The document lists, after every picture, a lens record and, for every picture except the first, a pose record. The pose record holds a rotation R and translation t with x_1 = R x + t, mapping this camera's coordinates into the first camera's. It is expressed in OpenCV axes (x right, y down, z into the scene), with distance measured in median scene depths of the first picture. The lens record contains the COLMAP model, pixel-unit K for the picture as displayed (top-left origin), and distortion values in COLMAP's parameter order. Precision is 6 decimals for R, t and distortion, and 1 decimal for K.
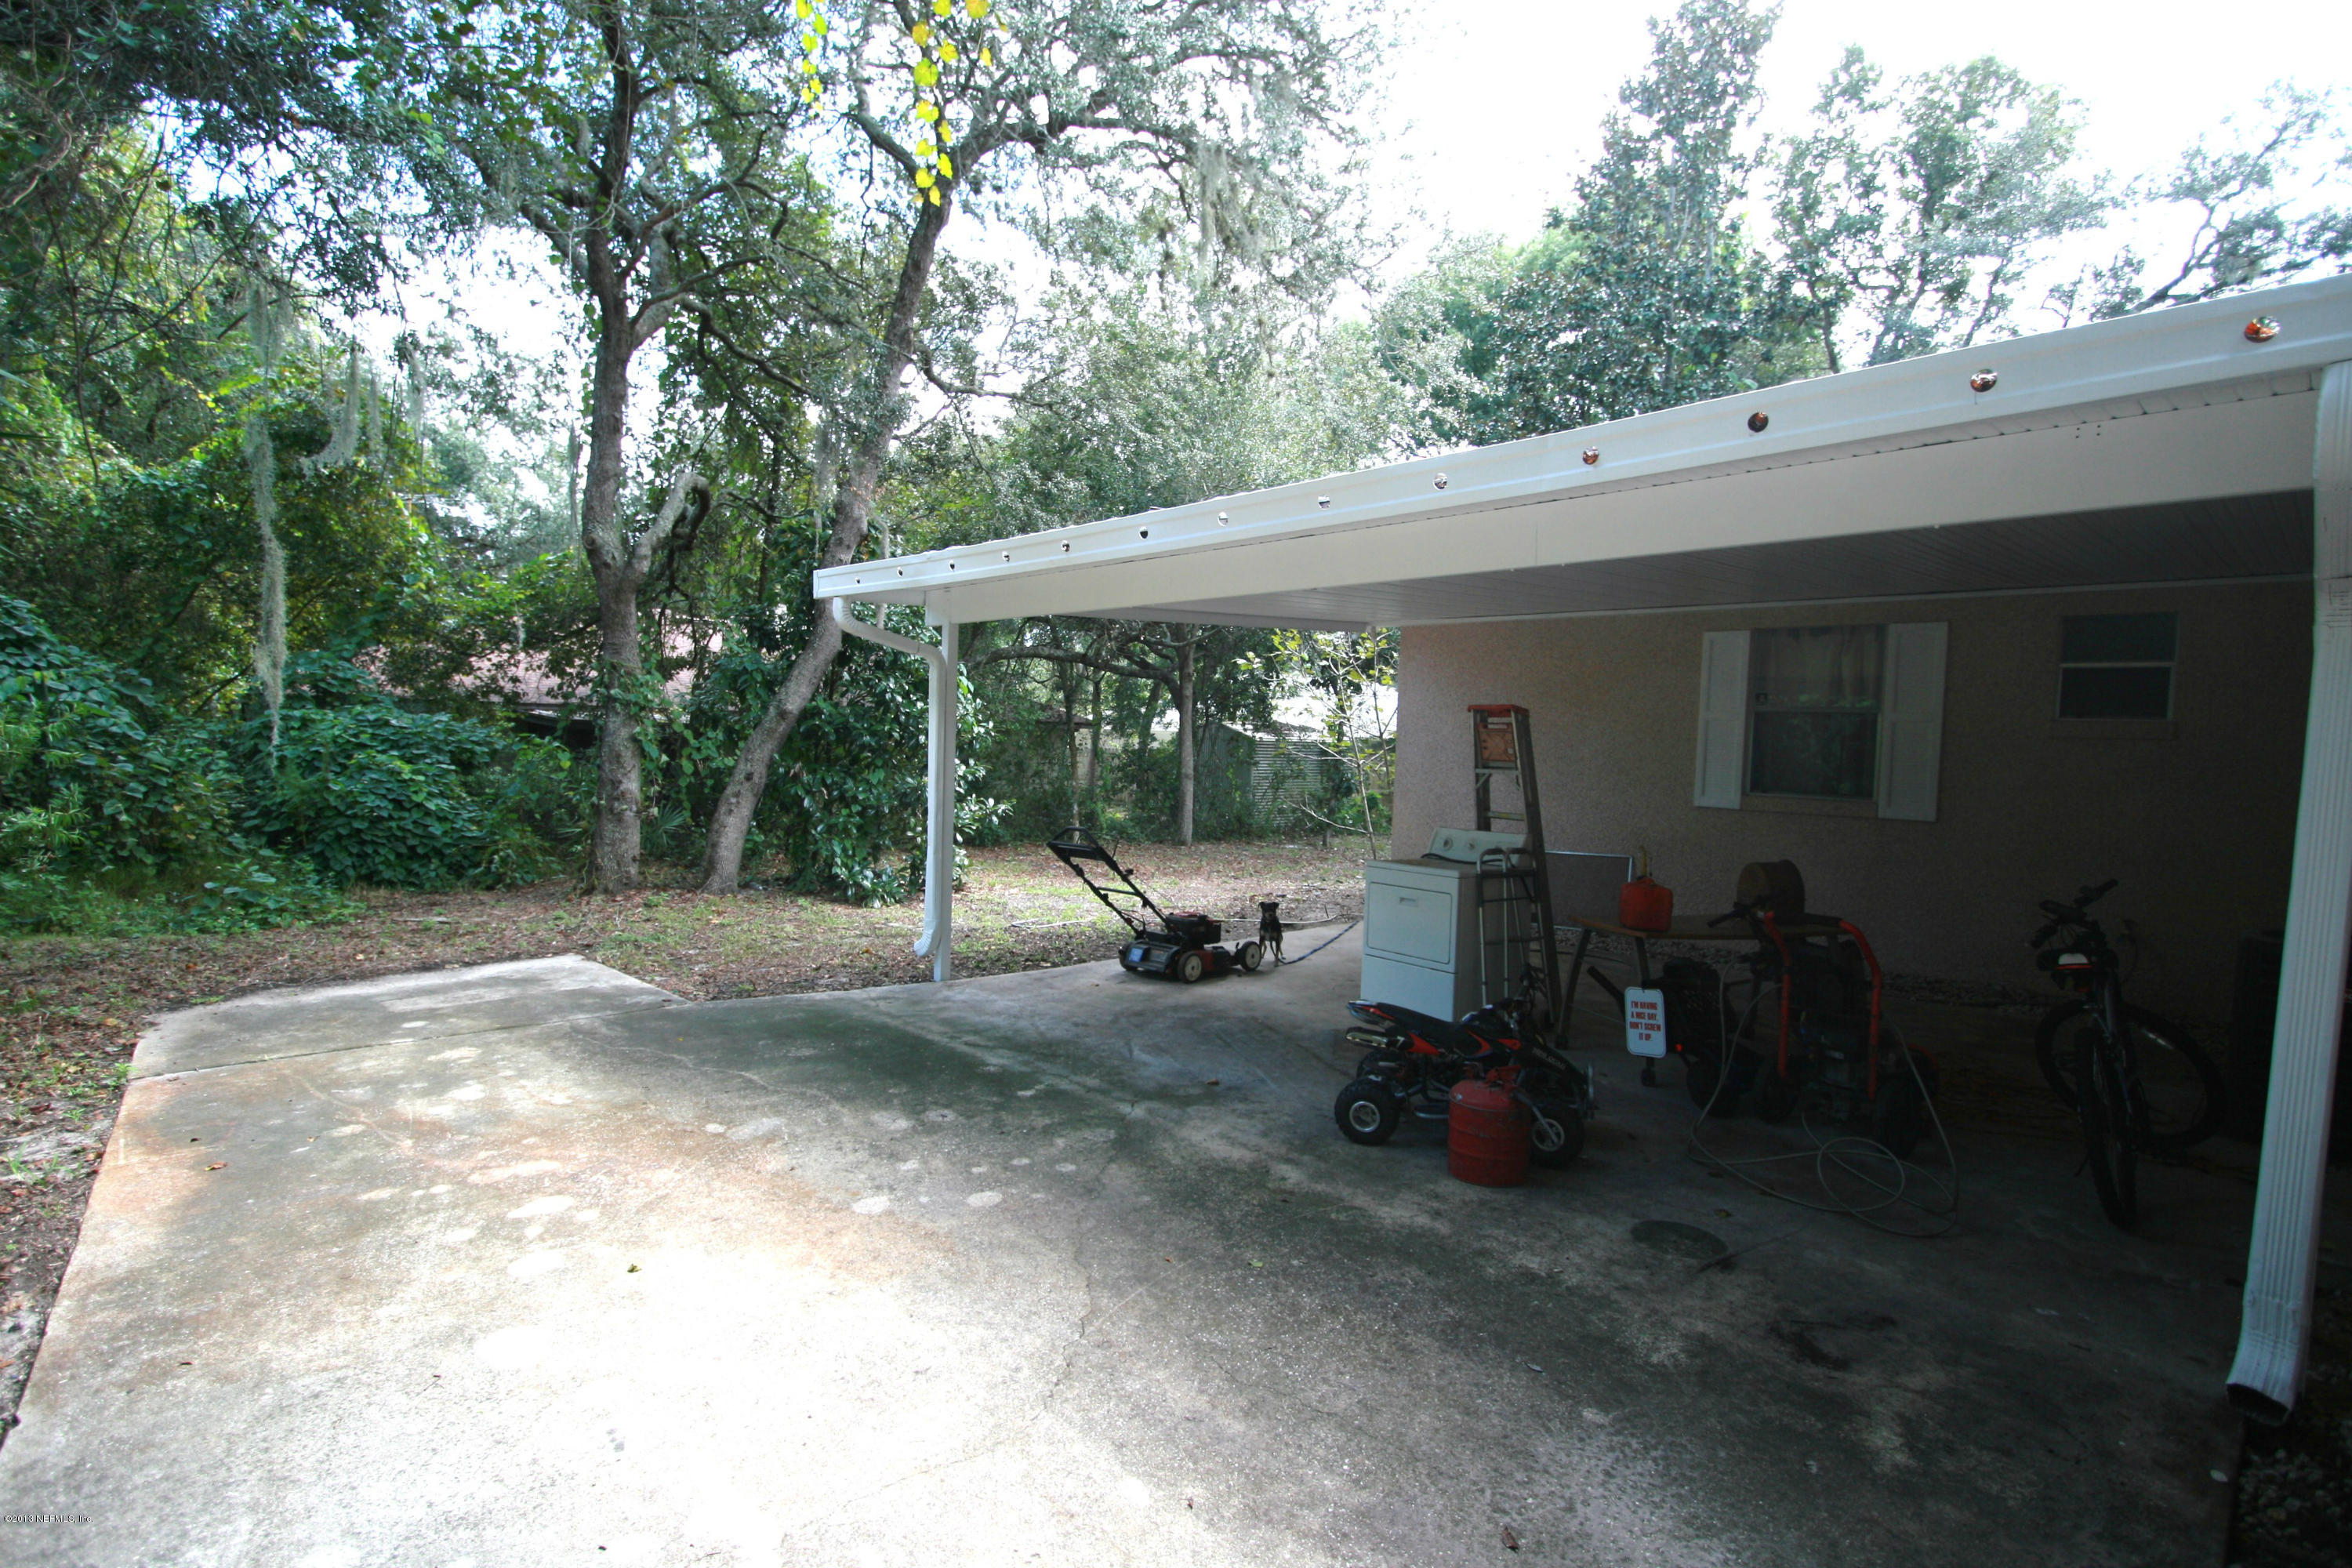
lens RADIAL K [[1140.6, 0, 1160.8], [0, 1140.6, 780.2], [0, 0, 1]] dist [-0.009401, 0.001198]
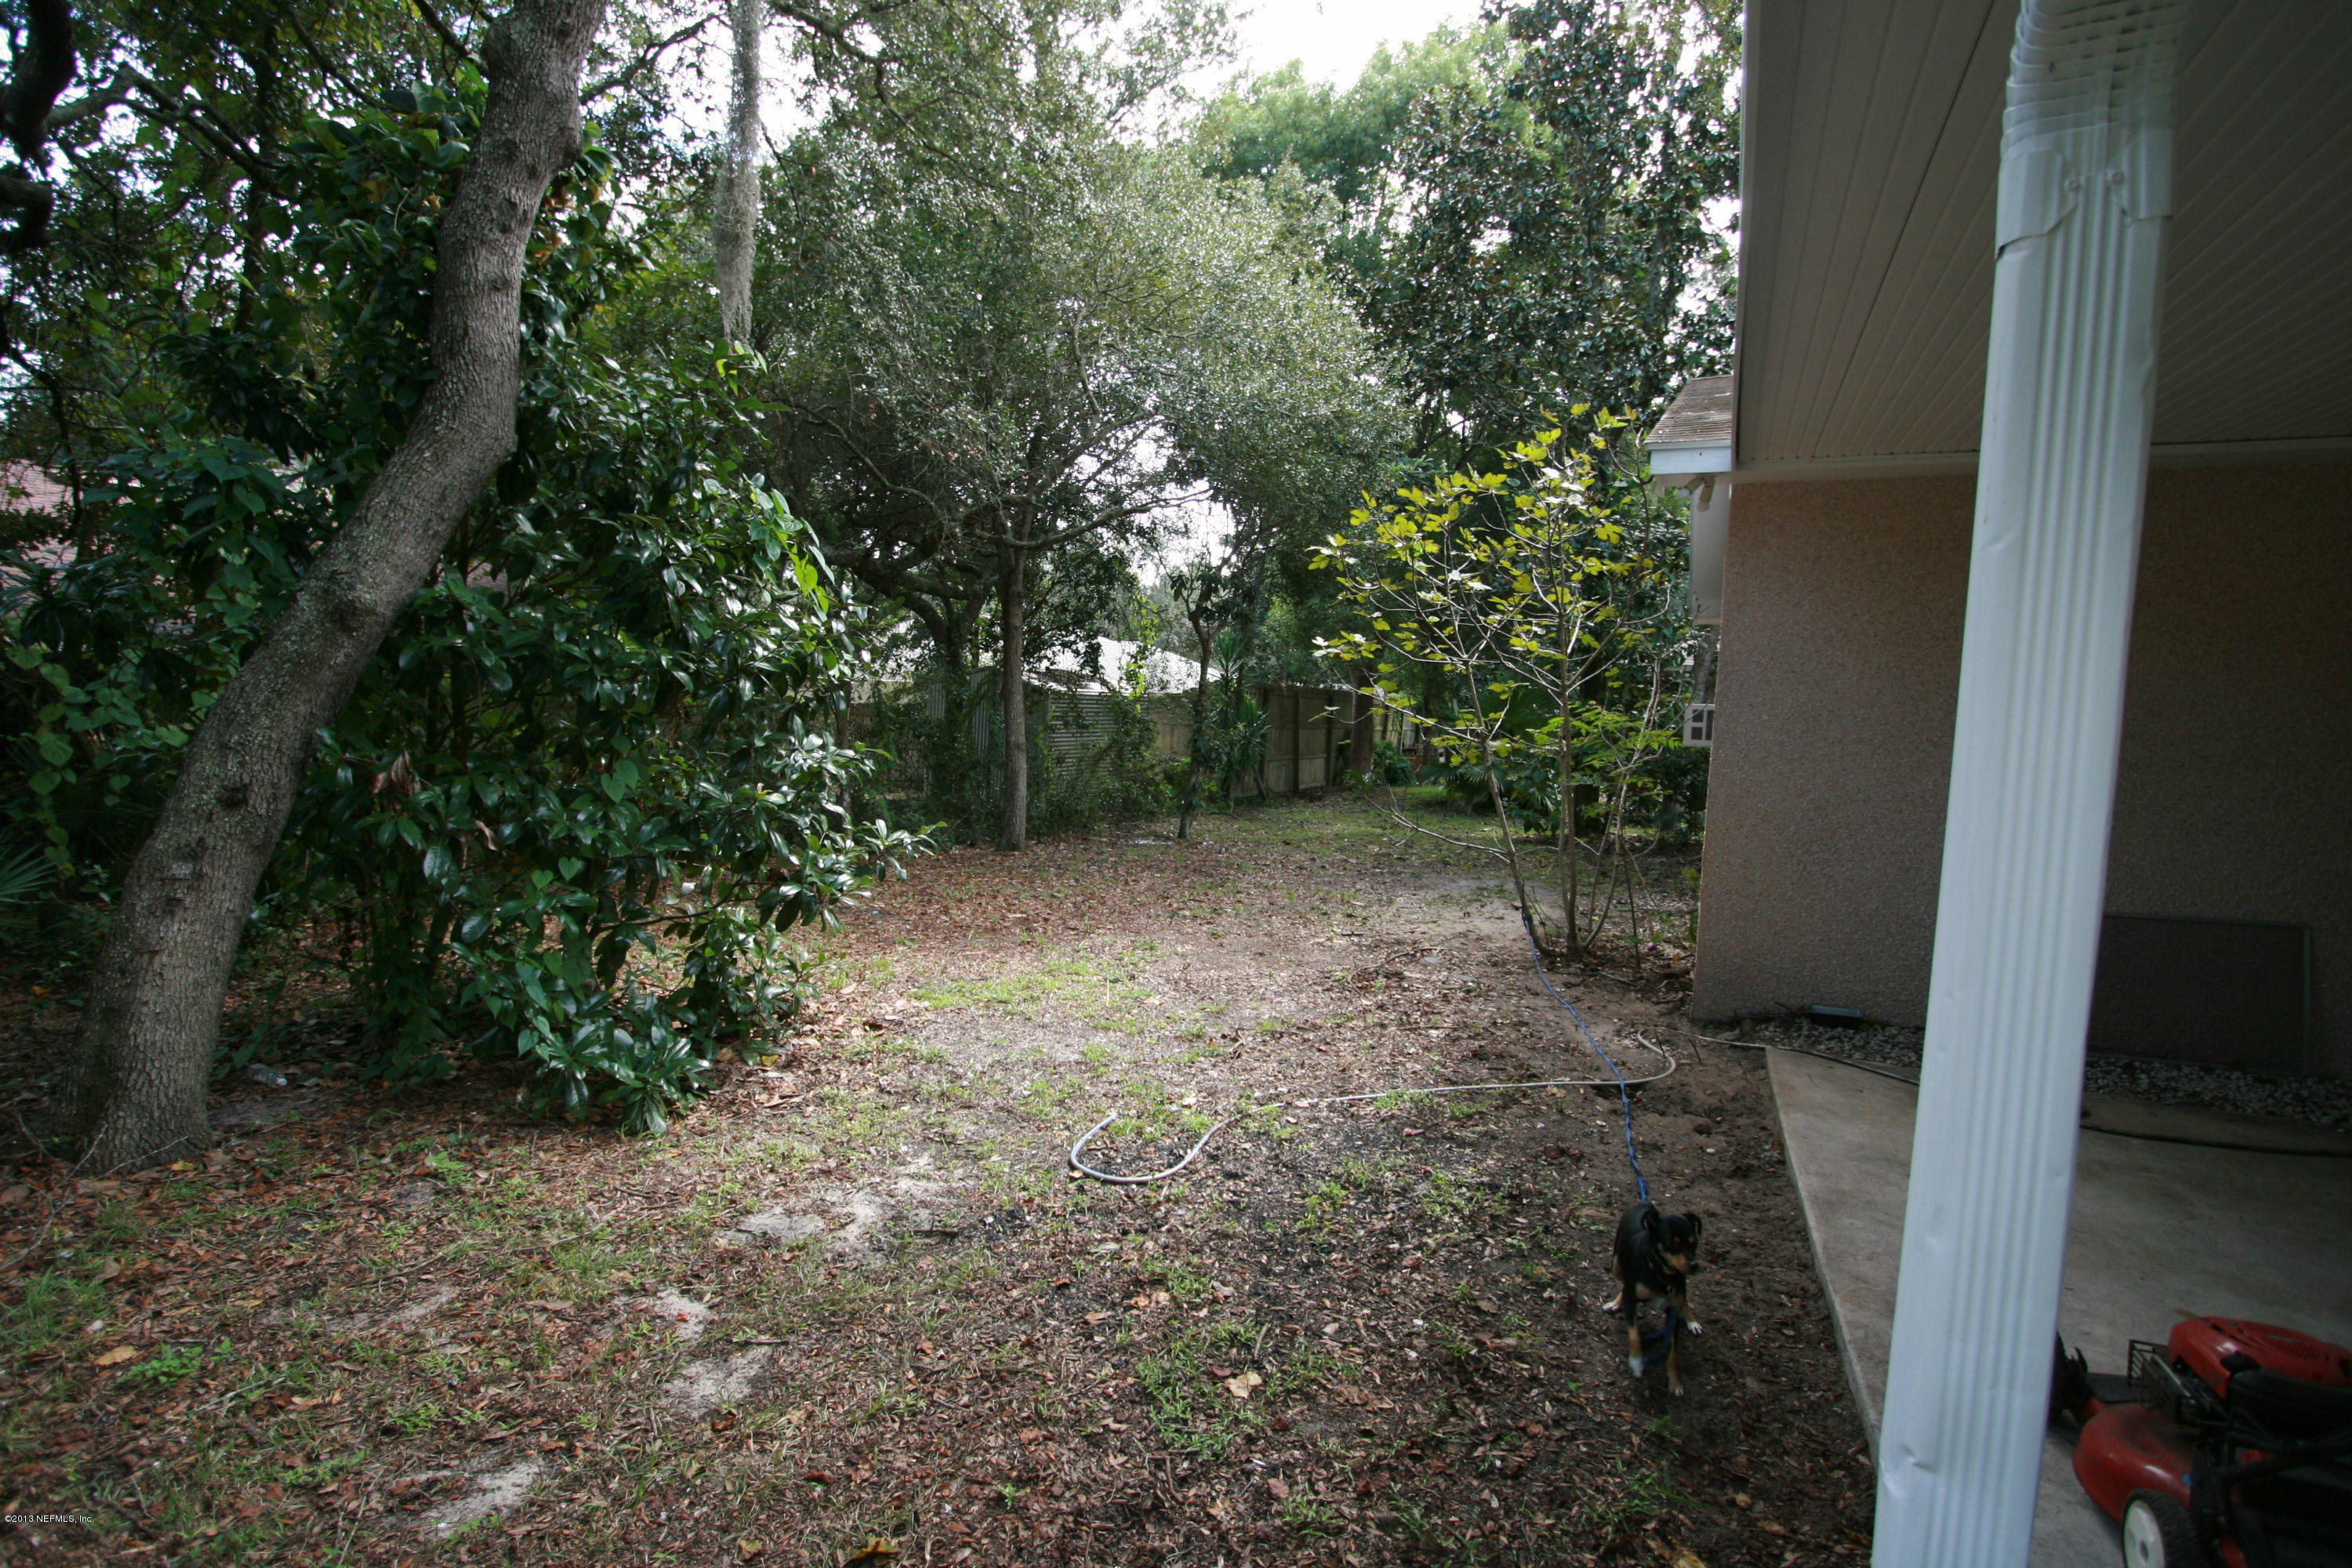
lens RADIAL K [[1140.6, 0, 1160.8], [0, 1140.6, 780.2], [0, 0, 1]] dist [-0.009401, 0.001198]
pose [[0.939982, -0.020728, 0.340593, -0.214957], [0.005983, 0.999001, 0.044286, -0.021222], [-0.341170, -0.039590, 0.939167, 0.583104]]
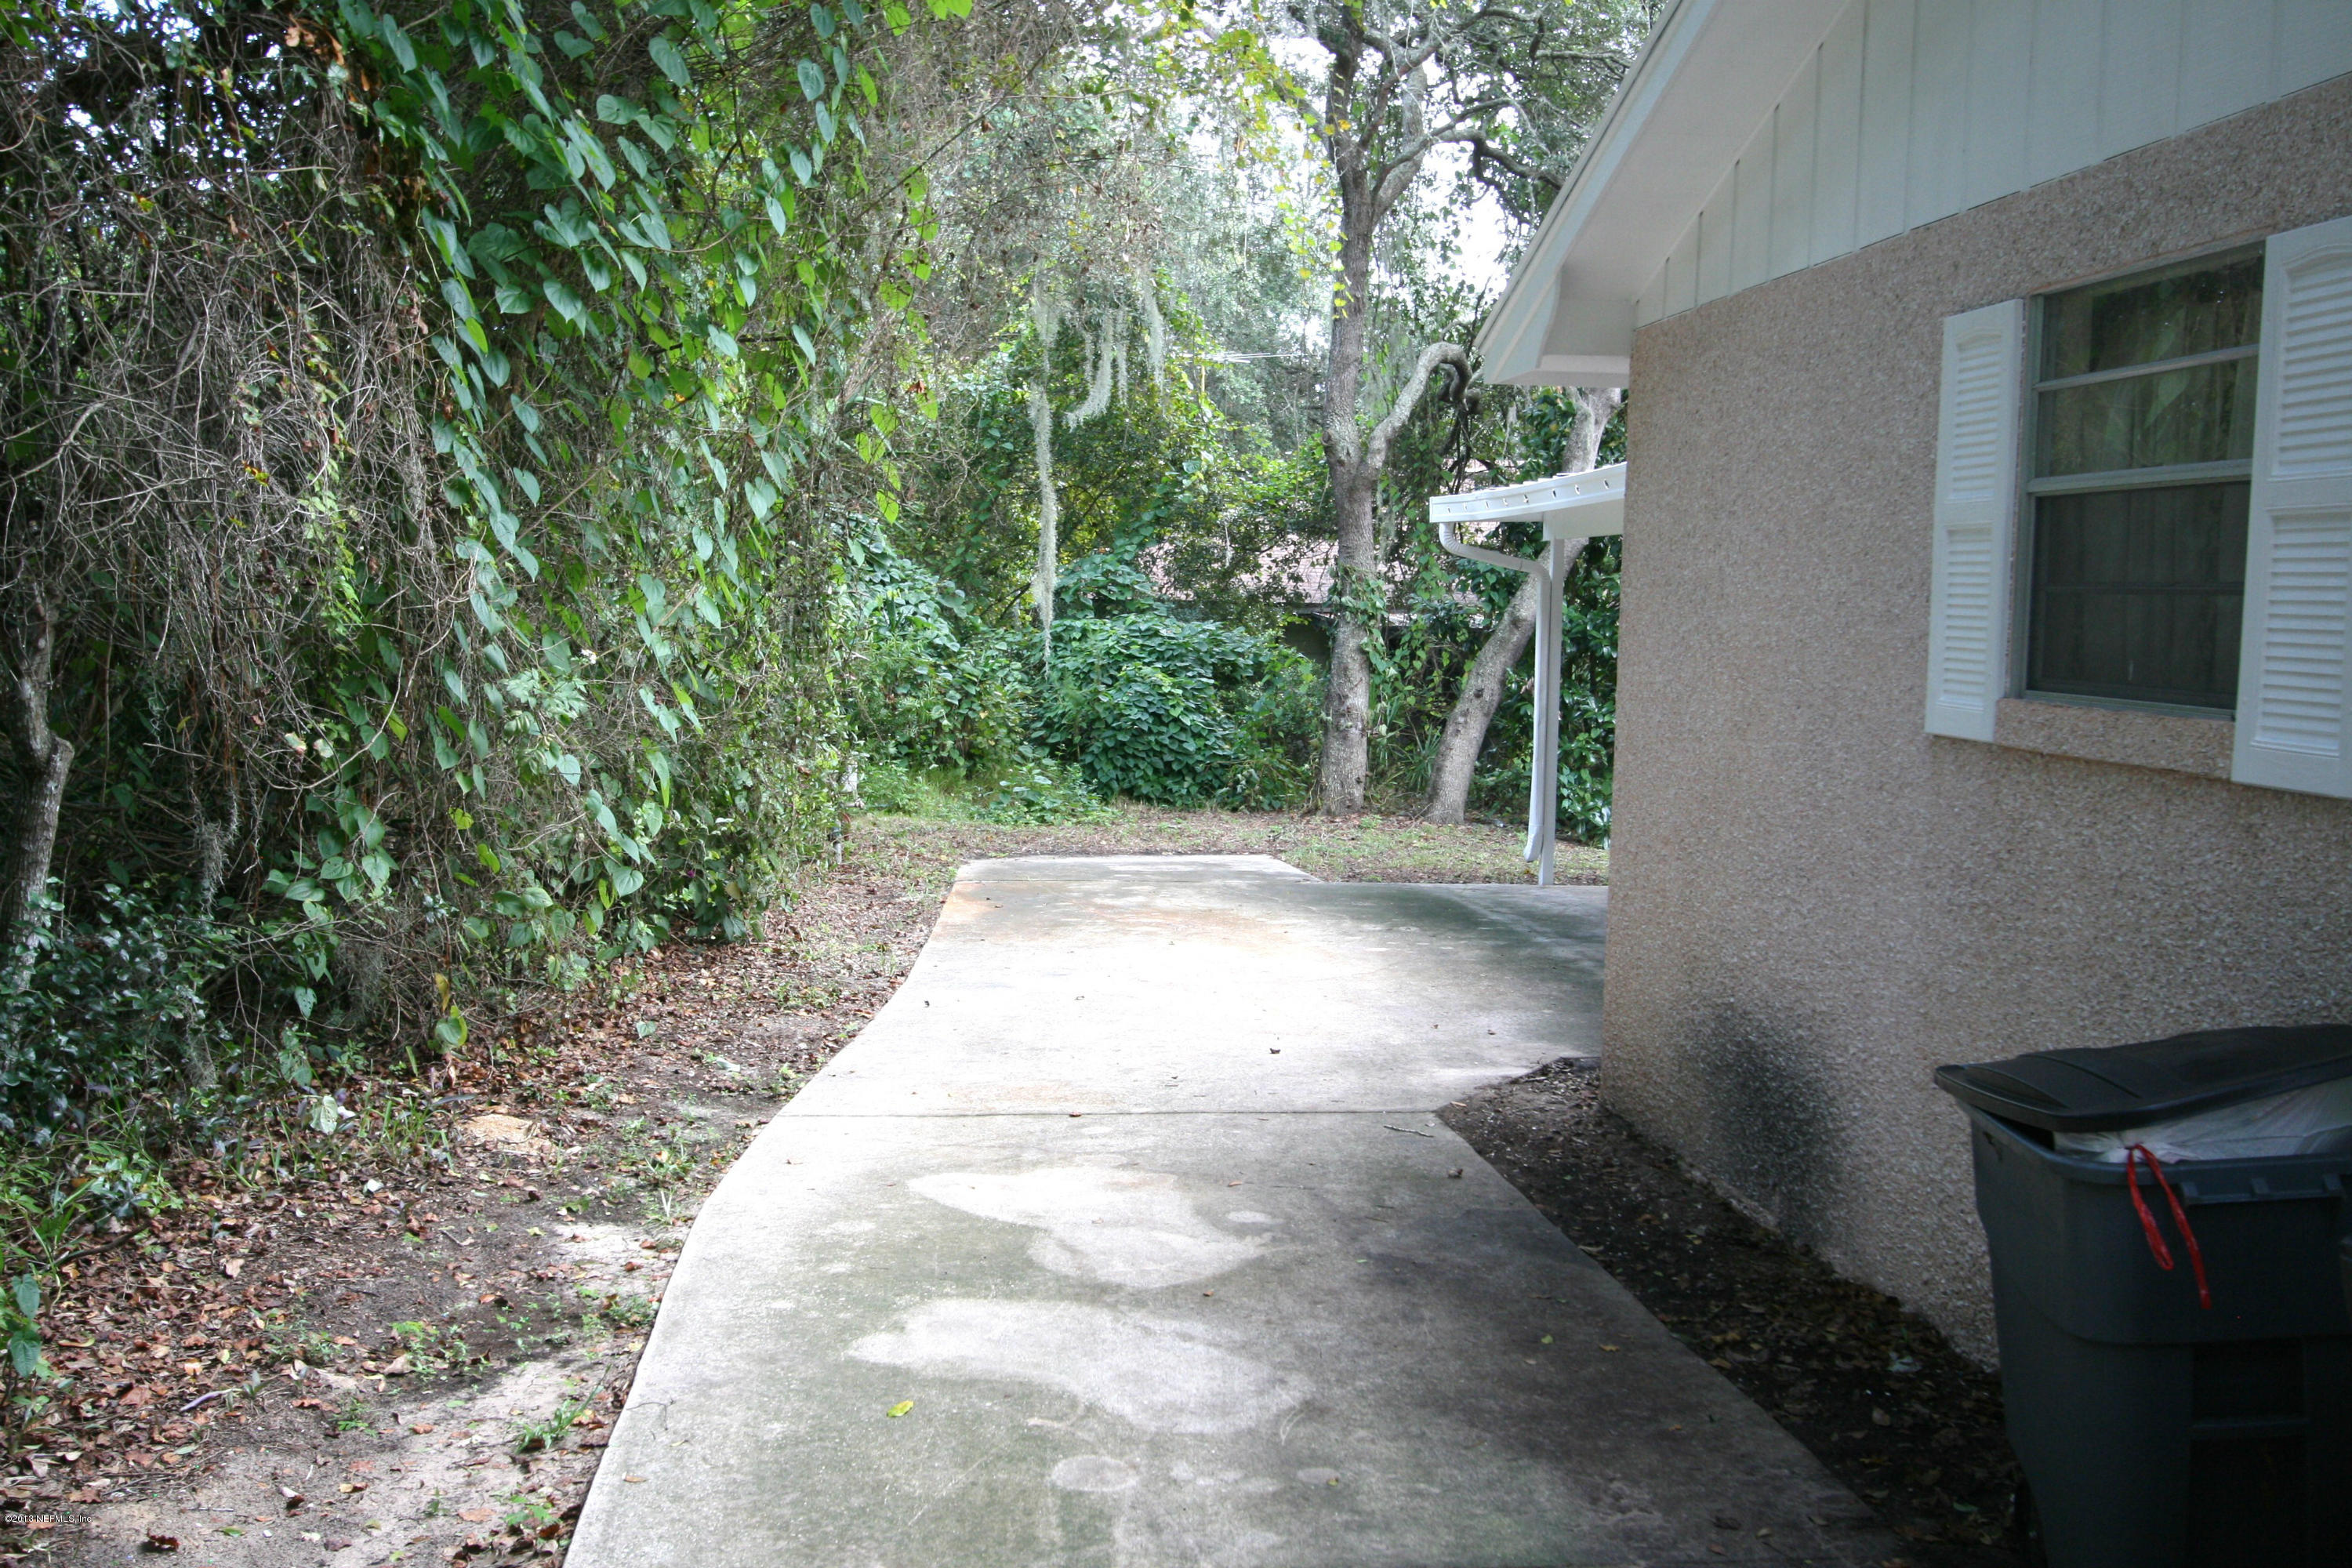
lens RADIAL K [[2255.6, 0, 1159.0], [0, 2255.6, 779.9], [0, 0, 1]] dist [0.028200, -0.010641]
pose [[0.804292, 0.034011, -0.593260, 0.473025], [-0.020416, 0.999353, 0.029613, 0.017039], [0.593883, -0.011705, 0.804466, -0.546759]]
